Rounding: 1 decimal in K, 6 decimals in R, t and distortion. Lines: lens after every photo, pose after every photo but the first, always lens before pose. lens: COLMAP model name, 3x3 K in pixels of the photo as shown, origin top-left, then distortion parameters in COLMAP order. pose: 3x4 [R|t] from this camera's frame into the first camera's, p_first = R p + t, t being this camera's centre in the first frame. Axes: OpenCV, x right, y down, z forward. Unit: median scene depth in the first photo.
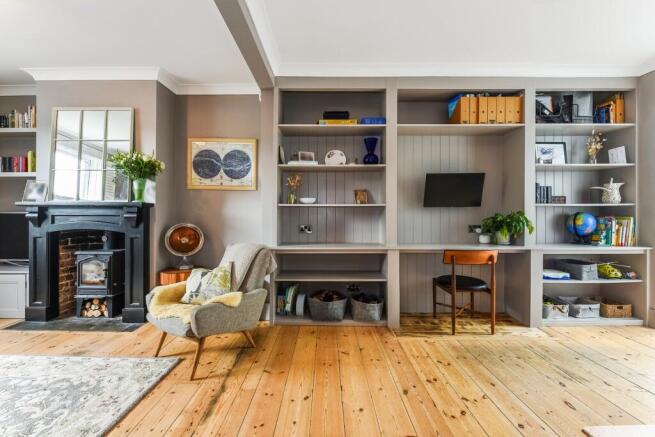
lens RADIAL K [[278.3, 0, 326.8], [0, 278.3, 215.9], [0, 0, 1]] dist [-0.000624, -0.000169]
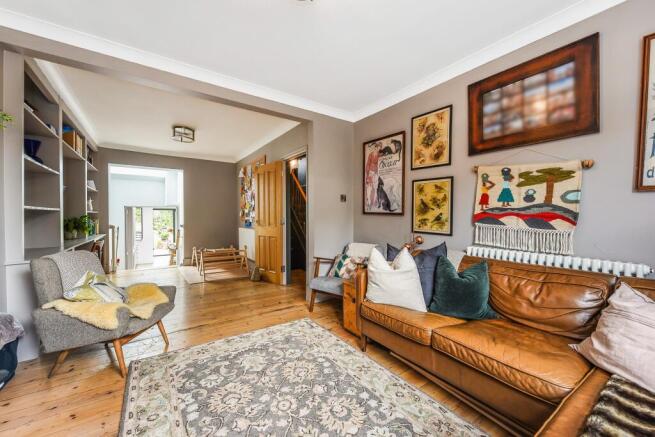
lens RADIAL K [[262.9, 0, 326.9], [0, 262.9, 218.8], [0, 0, 1]] dist [-0.014969, 0.001100]
pose [[-0.569791, -0.018352, 0.821585, -2.069590], [-0.004946, 0.999809, 0.018903, -0.047675], [-0.821775, 0.006707, -0.569773, 1.136752]]
